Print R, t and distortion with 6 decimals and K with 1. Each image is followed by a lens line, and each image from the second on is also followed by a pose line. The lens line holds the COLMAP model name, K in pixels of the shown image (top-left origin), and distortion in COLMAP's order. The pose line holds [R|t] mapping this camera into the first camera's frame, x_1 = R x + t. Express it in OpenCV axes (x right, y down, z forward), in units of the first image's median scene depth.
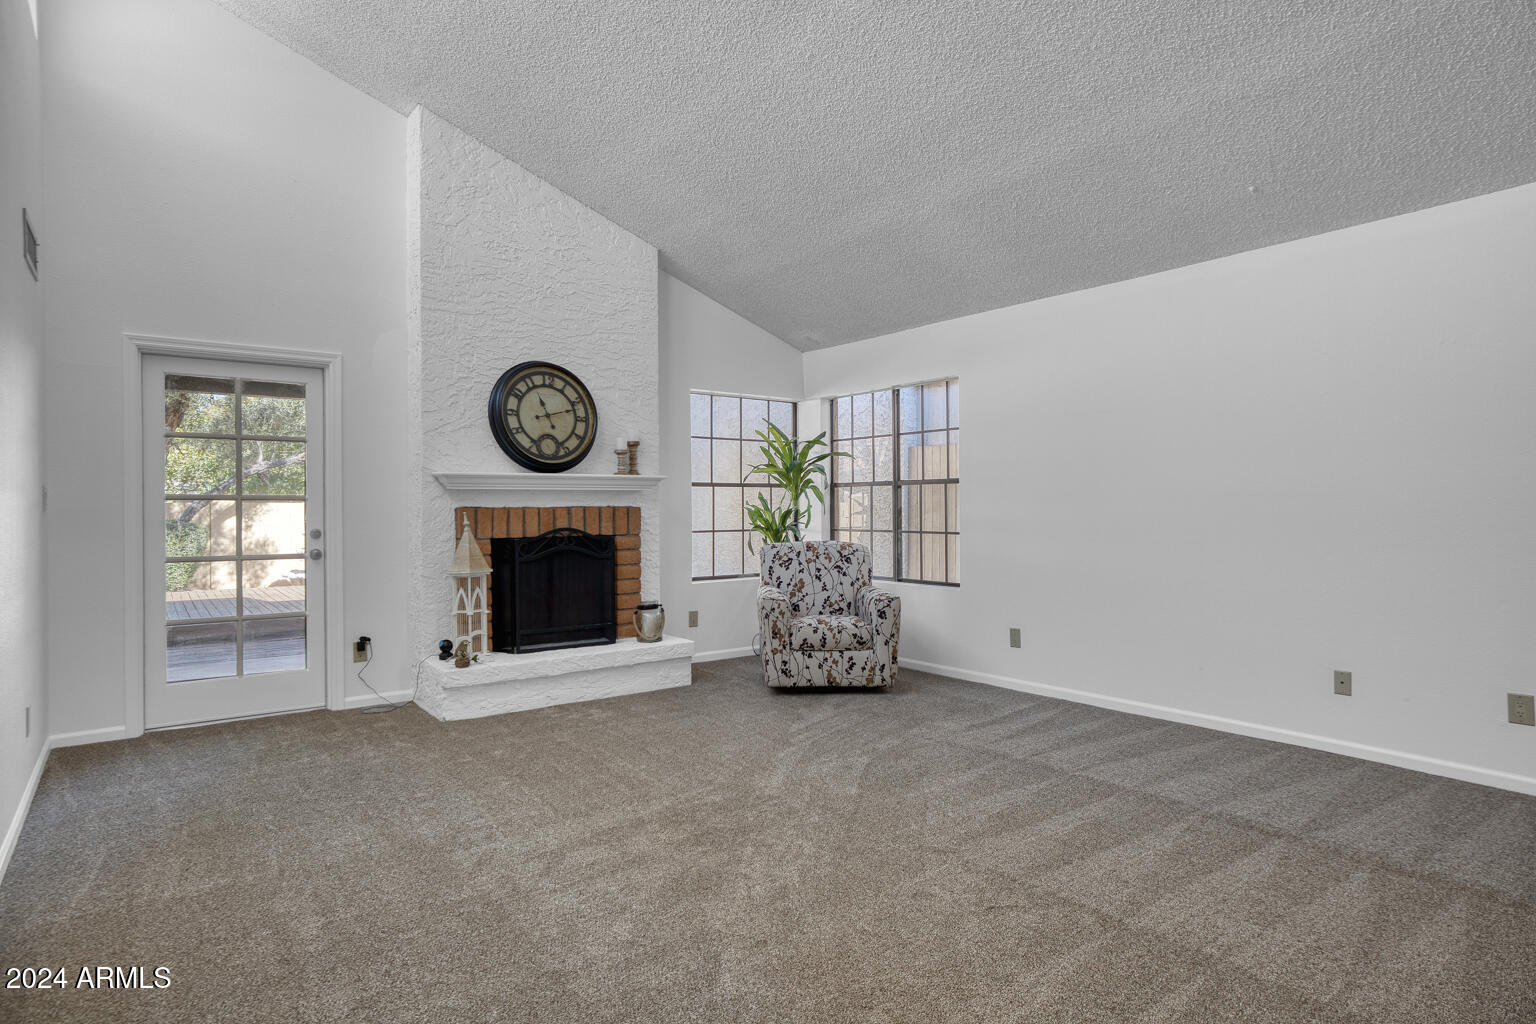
lens RADIAL K [[842.5, 0, 772.9], [0, 842.5, 504.4], [0, 0, 1]] dist [0.006597, 0.004466]
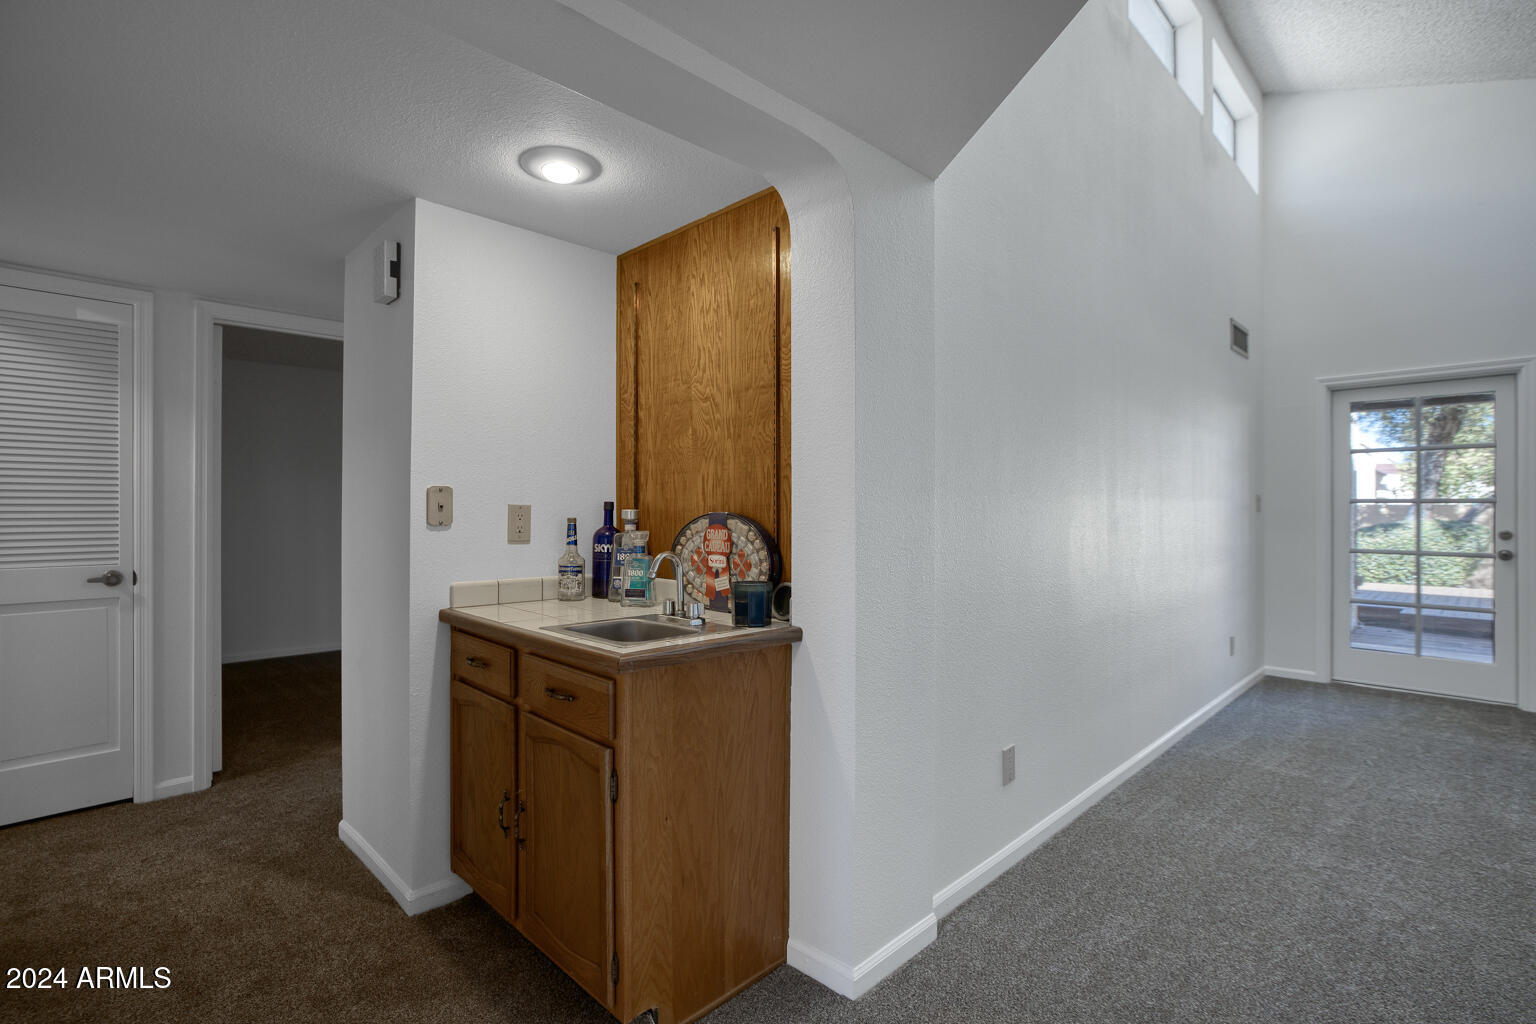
lens RADIAL K [[695.5, 0, 775.1], [0, 695.5, 514.4], [0, 0, 1]] dist [-0.003338, -0.000025]
pose [[0.177901, 0.011997, -0.983975, 0.135963], [-0.000297, 0.999926, 0.012138, -0.000903], [0.984048, -0.001867, 0.177892, -0.030043]]
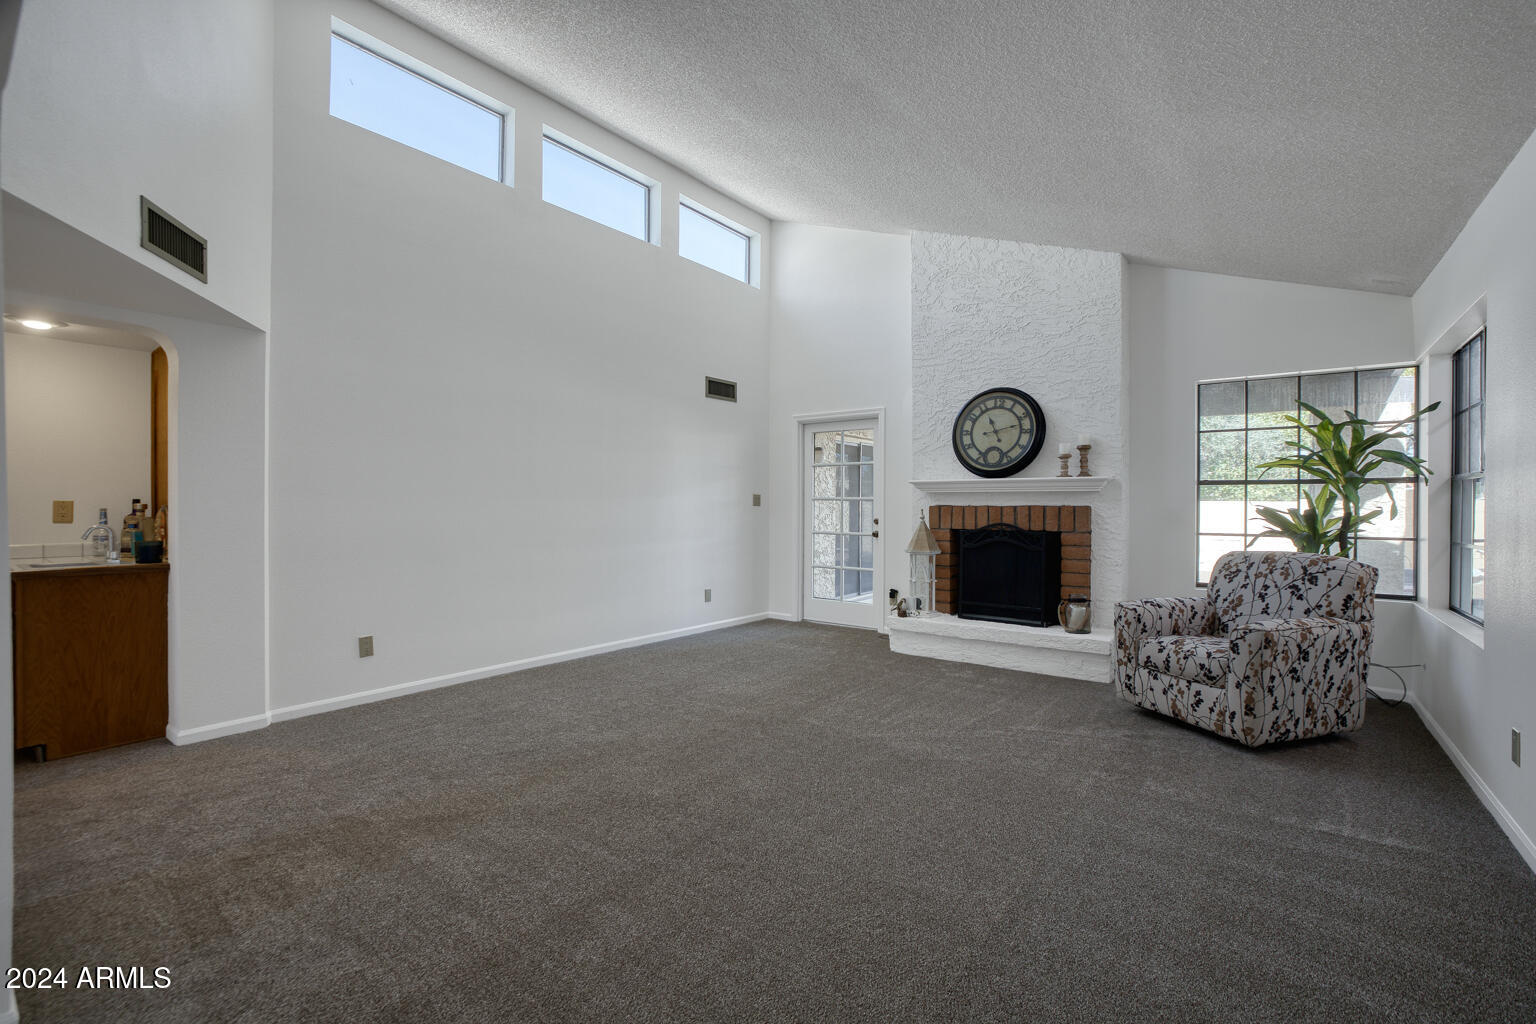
lens RADIAL K [[667.3, 0, 763.3], [0, 667.3, 514.3], [0, 0, 1]] dist [0.014556, 0.001724]
pose [[0.289933, 0.019761, -0.956843, 0.590897], [-0.003024, 0.999801, 0.019732, -0.002929], [0.957042, -0.002827, 0.289935, 0.403425]]
